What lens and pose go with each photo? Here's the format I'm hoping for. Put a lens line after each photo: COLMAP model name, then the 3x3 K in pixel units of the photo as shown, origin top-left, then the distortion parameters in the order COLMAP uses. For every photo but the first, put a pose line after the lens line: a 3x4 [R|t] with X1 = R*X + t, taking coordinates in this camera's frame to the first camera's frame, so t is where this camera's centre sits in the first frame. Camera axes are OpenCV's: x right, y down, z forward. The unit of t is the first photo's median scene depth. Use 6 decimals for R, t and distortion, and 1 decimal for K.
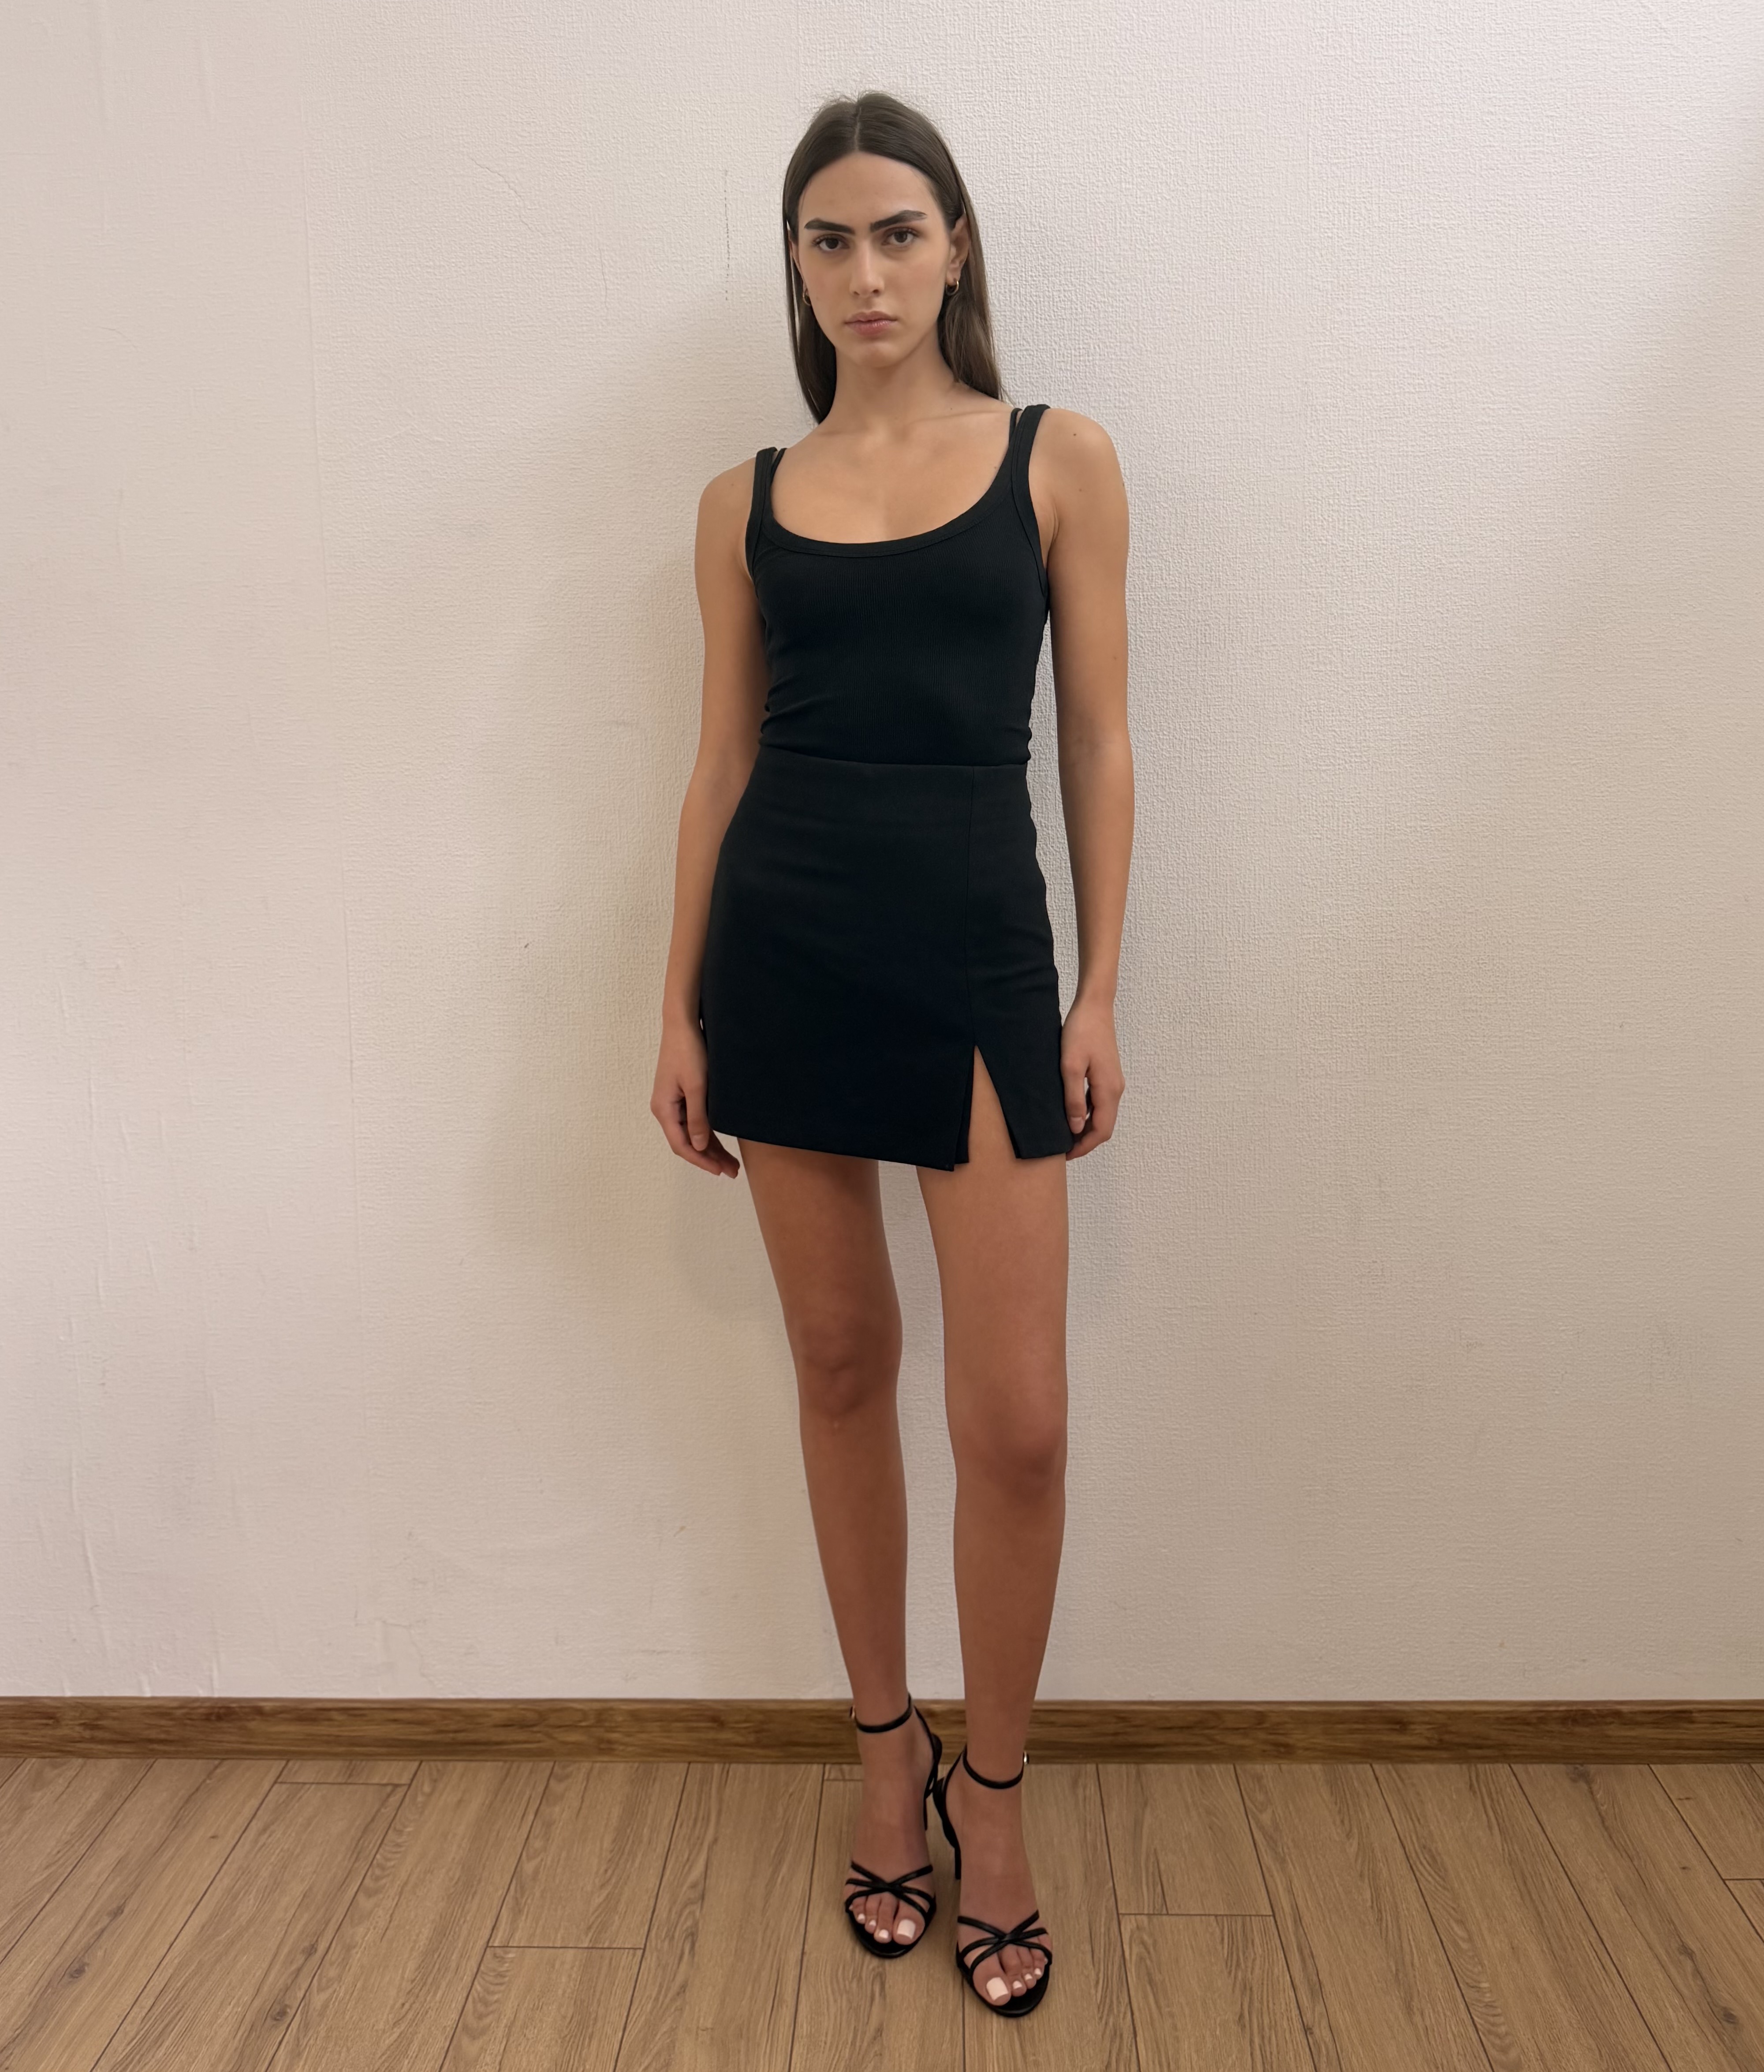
lens RADIAL K [[2426.6, 0, 872.7], [0, 2426.6, 1037.6], [0, 0, 1]] dist [0.053373, 0.000000]
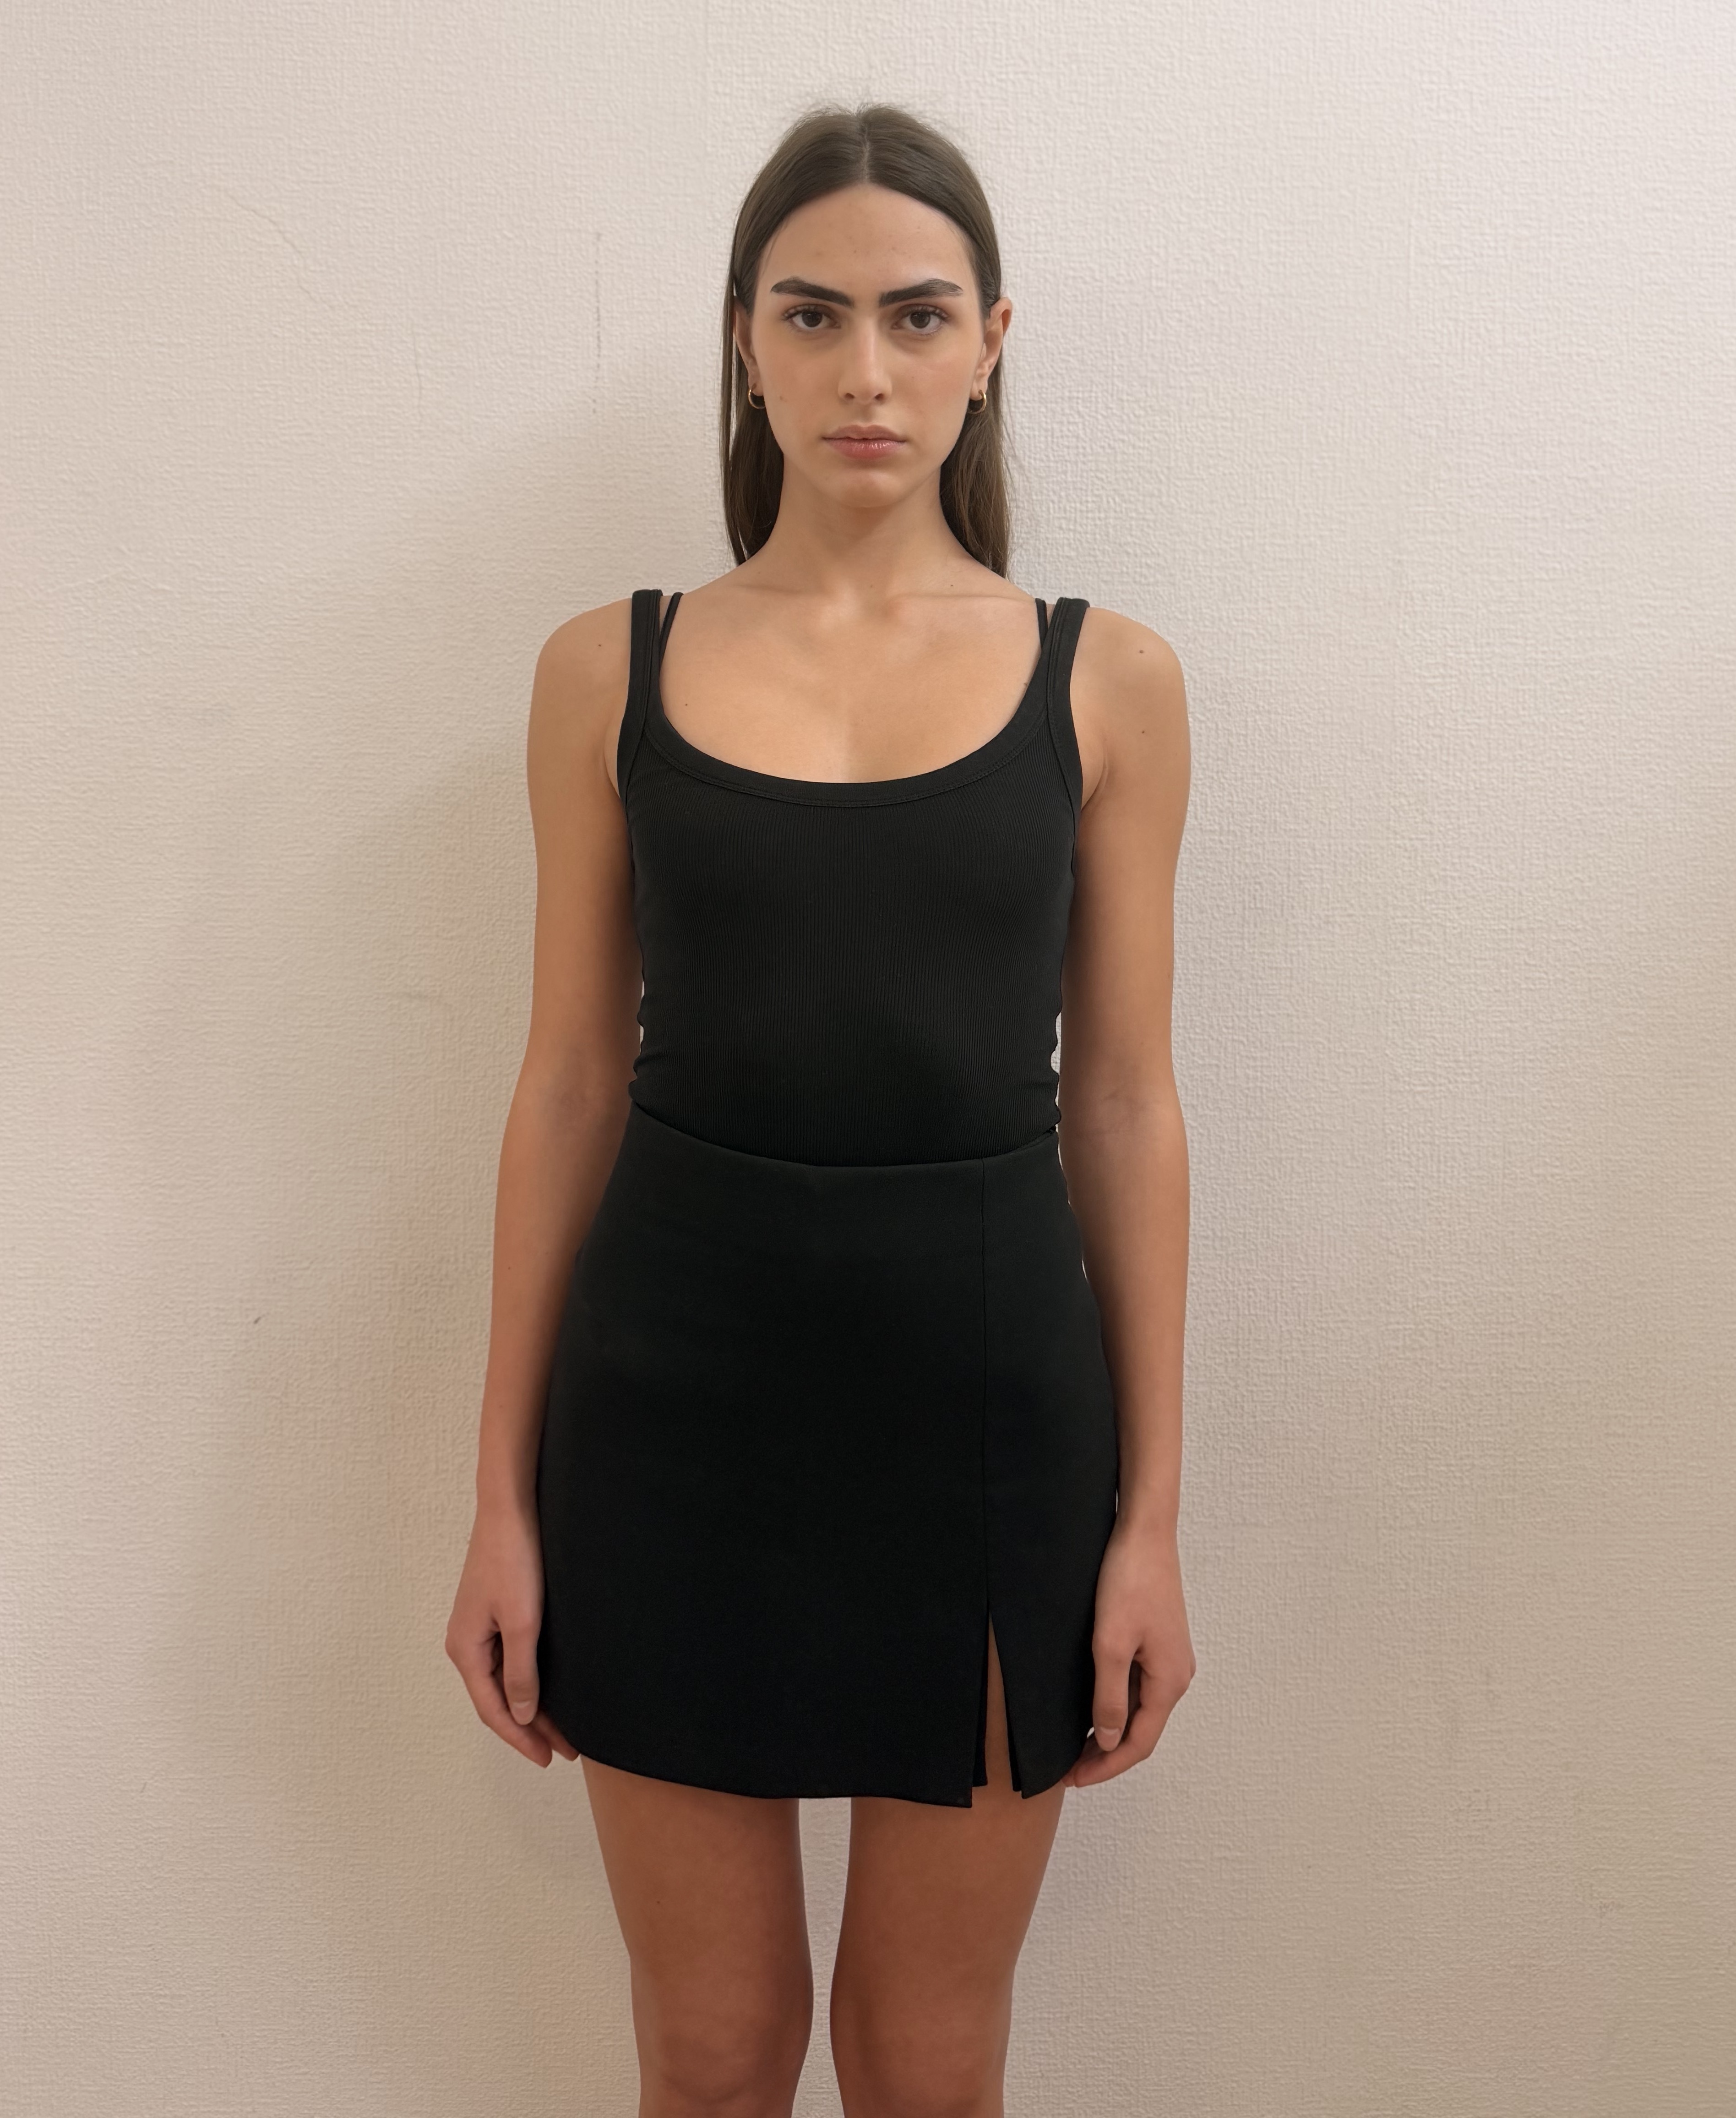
lens RADIAL K [[2720.6, 0, 905.1], [0, 2720.6, 975.2], [0, 0, 1]] dist [0.110046, 0.000000]
pose [[0.995717, 0.026657, 0.088530, -0.036849], [-0.017346, 0.994391, -0.104331, -0.061143], [-0.090815, 0.102348, 0.990595, 0.230223]]
